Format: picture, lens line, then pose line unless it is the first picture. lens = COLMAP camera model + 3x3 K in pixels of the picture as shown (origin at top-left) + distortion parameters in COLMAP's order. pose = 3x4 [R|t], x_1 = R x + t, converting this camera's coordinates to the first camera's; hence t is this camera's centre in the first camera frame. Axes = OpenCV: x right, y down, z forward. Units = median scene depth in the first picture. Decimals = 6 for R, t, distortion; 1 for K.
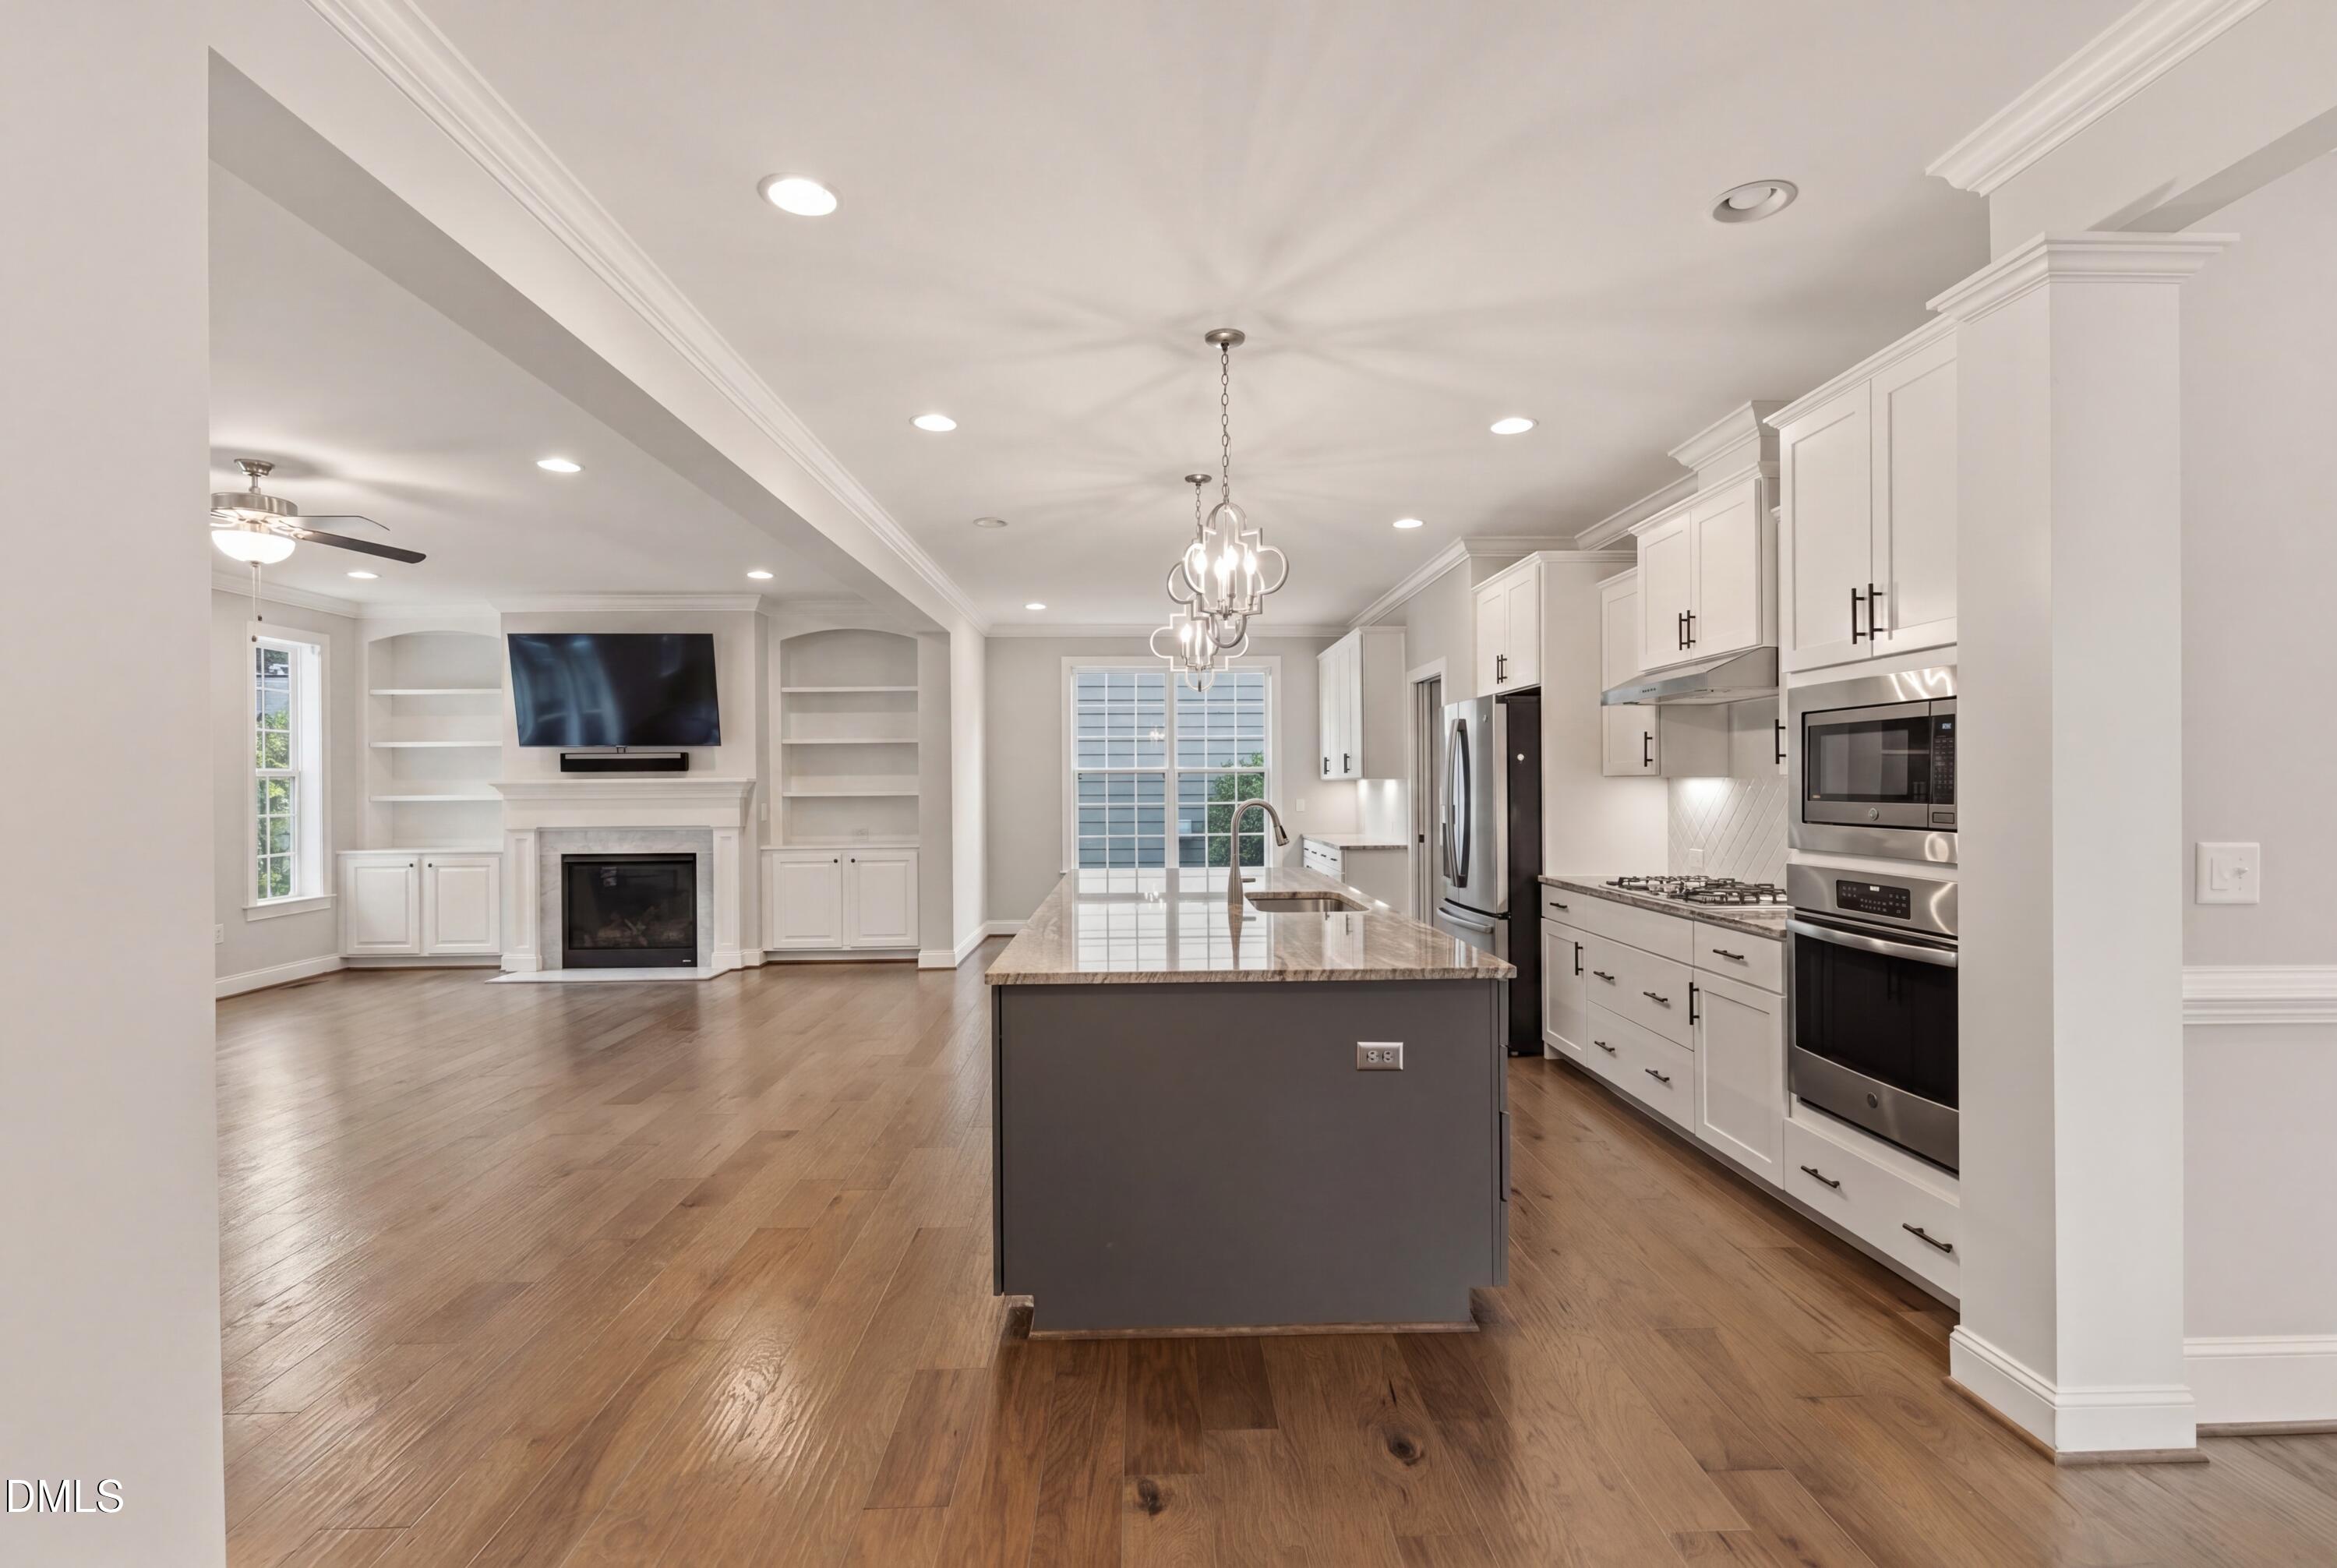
lens RADIAL K [[1072.5, 0, 1178.8], [0, 1072.5, 787.6], [0, 0, 1]] dist [0.003014, 0.000060]
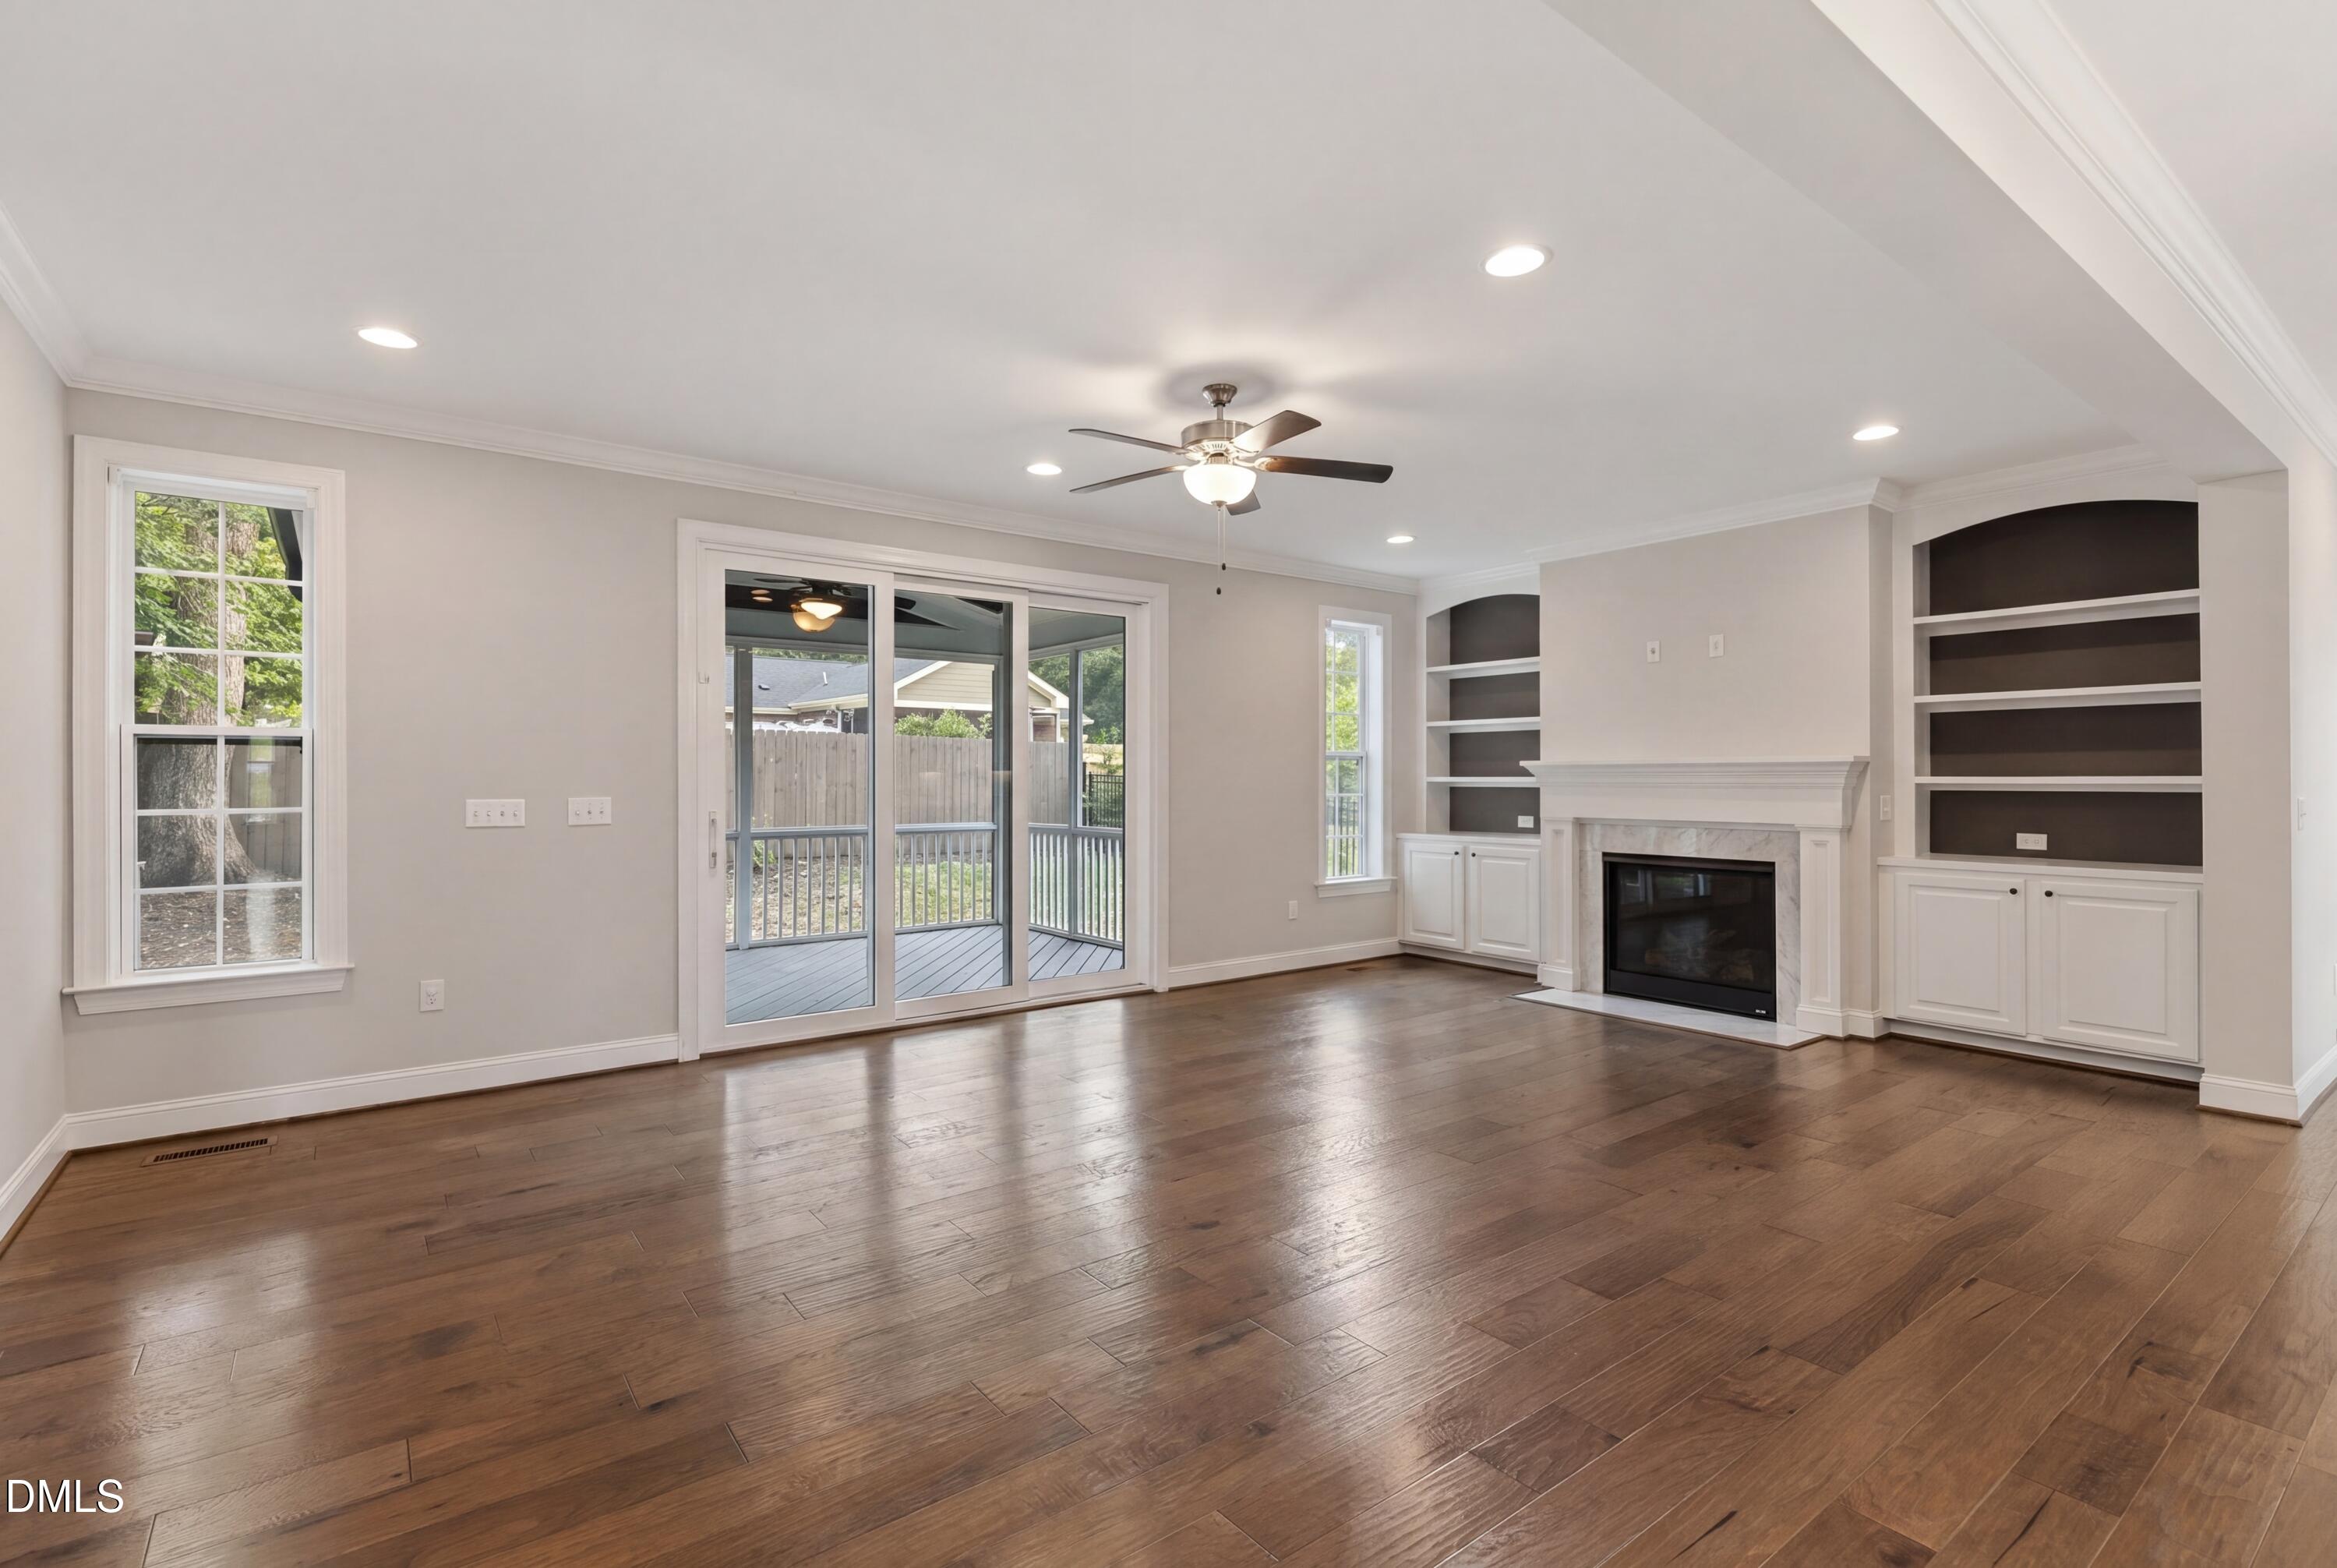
lens RADIAL K [[1072.5, 0, 1175.6], [0, 1072.5, 768.5], [0, 0, 1]] dist [0.003014, 0.000060]
pose [[0.583299, 0.001586, -0.812256, -0.104998], [-0.004484, 0.999989, -0.001267, 0.001664], [0.812245, 0.004381, 0.583300, 0.265335]]
